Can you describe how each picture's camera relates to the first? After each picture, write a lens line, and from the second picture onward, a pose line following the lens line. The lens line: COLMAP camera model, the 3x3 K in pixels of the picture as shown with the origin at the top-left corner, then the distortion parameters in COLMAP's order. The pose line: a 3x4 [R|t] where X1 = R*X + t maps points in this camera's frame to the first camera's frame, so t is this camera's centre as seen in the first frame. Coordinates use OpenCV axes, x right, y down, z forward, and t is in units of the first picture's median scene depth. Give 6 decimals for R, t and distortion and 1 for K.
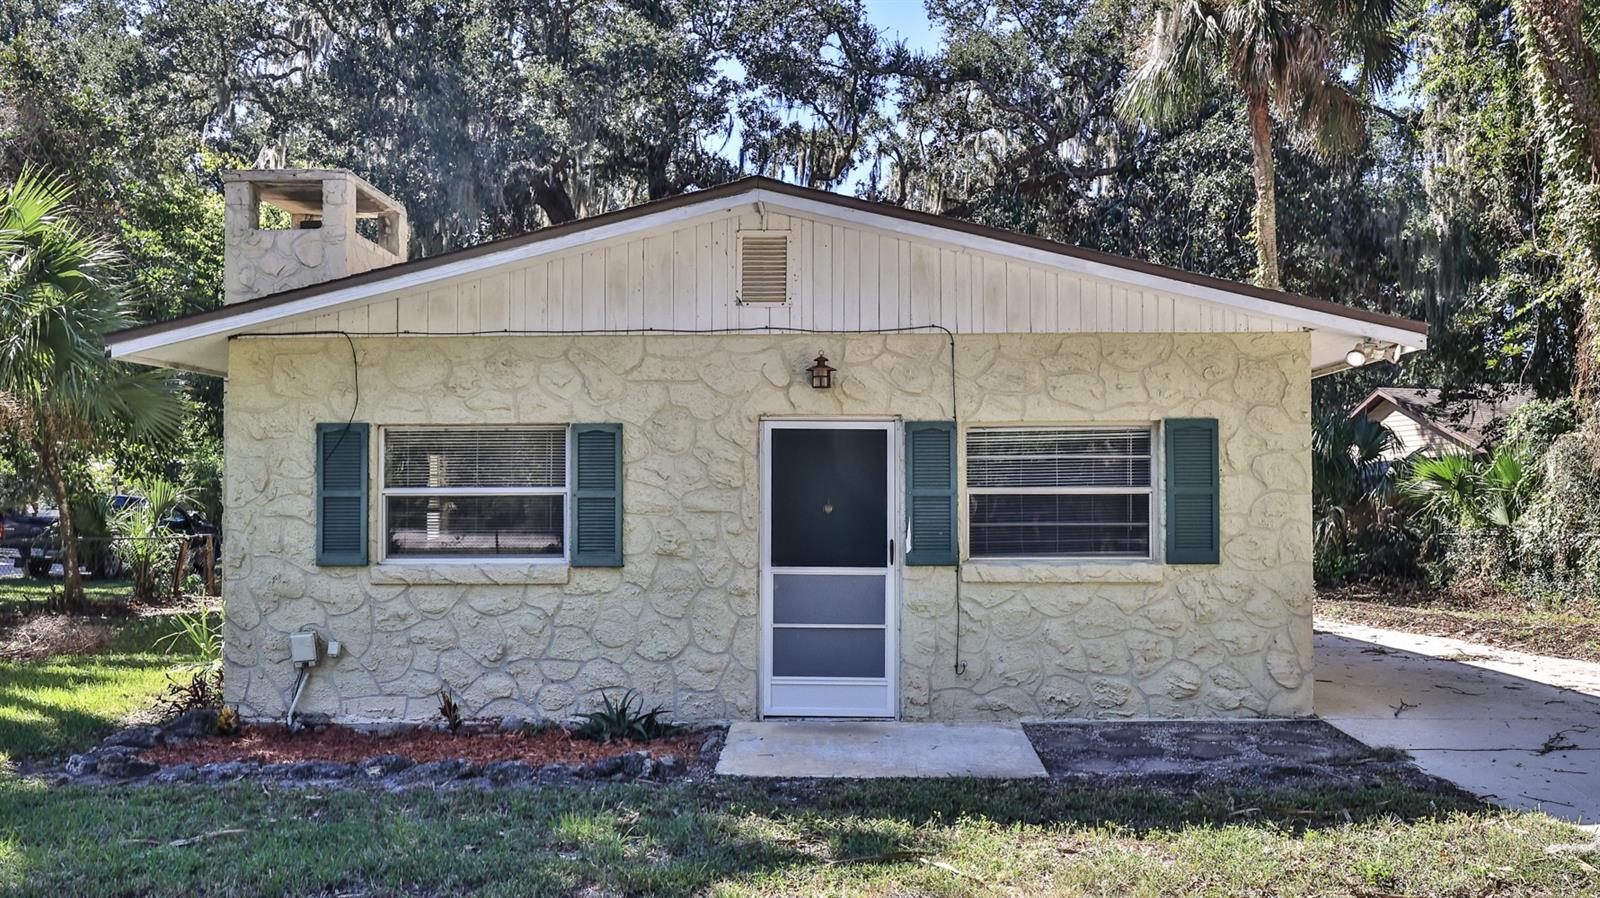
lens RADIAL K [[1332.2, 0, 831.1], [0, 1332.2, 472.3], [0, 0, 1]] dist [-0.000423, -0.001332]
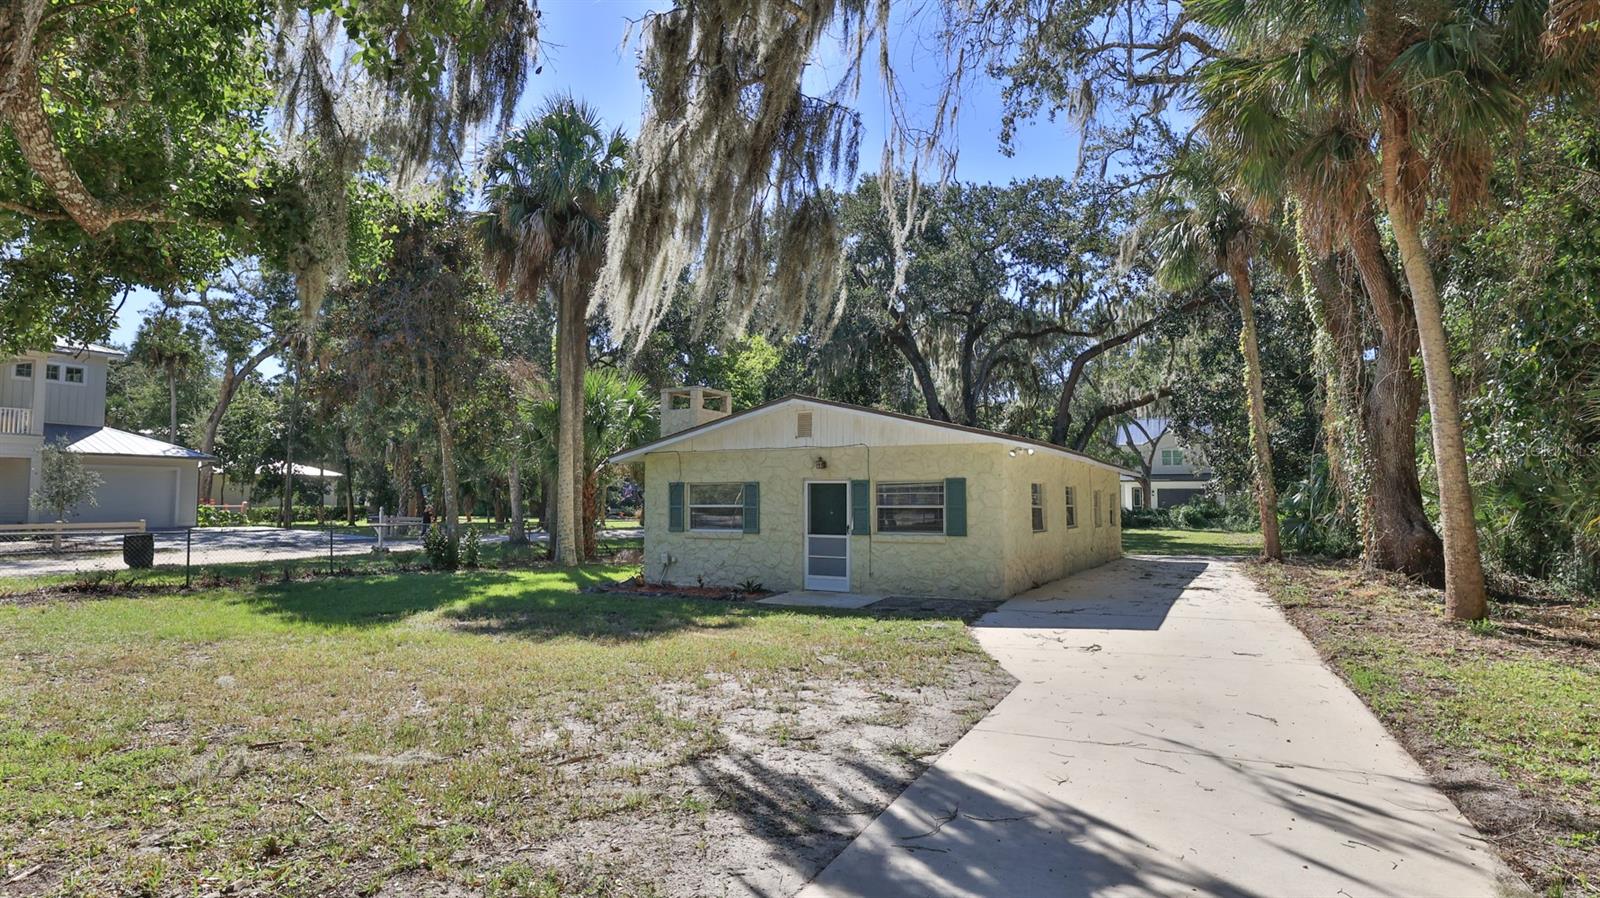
lens RADIAL K [[880.9, 0, 791.0], [0, 880.9, 448.8], [0, 0, 1]] dist [-0.015809, -0.001088]
pose [[0.891497, -0.025496, -0.452308, 0.742539], [0.011161, 0.999348, -0.034334, -0.041983], [0.452889, 0.025561, 0.891201, -0.620886]]
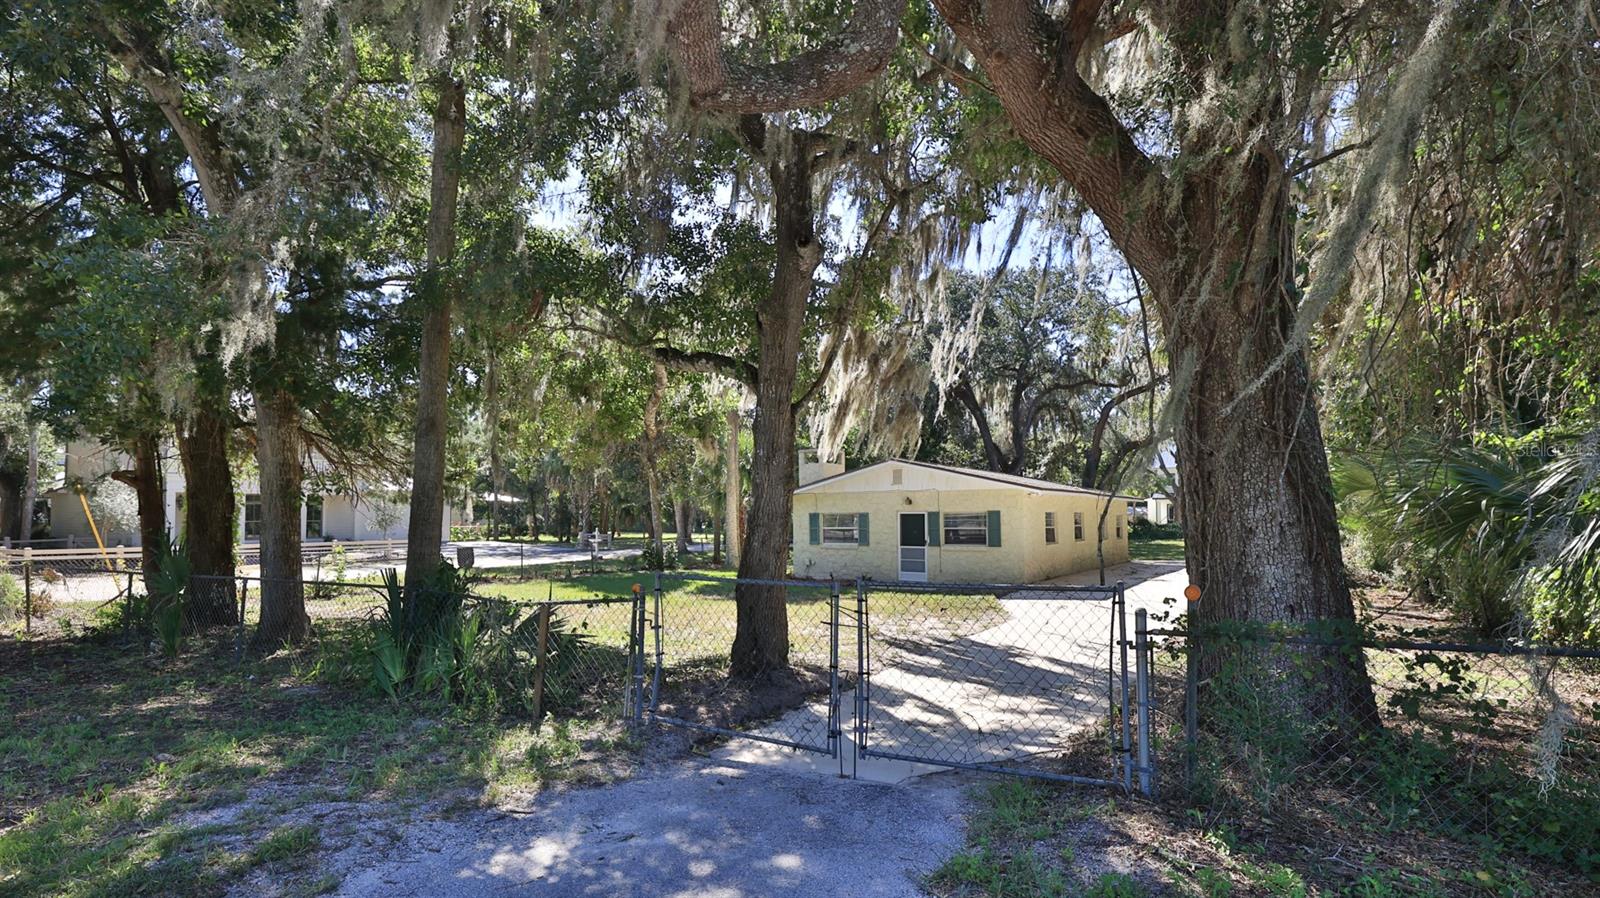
lens RADIAL K [[788.4, 0, 794.6], [0, 788.4, 489.2], [0, 0, 1]] dist [0.002206, 0.000133]
pose [[0.846065, -0.022512, -0.532604, 1.029856], [0.020698, 0.999742, -0.009377, -0.095848], [0.532677, -0.003090, 0.846313, -1.340987]]
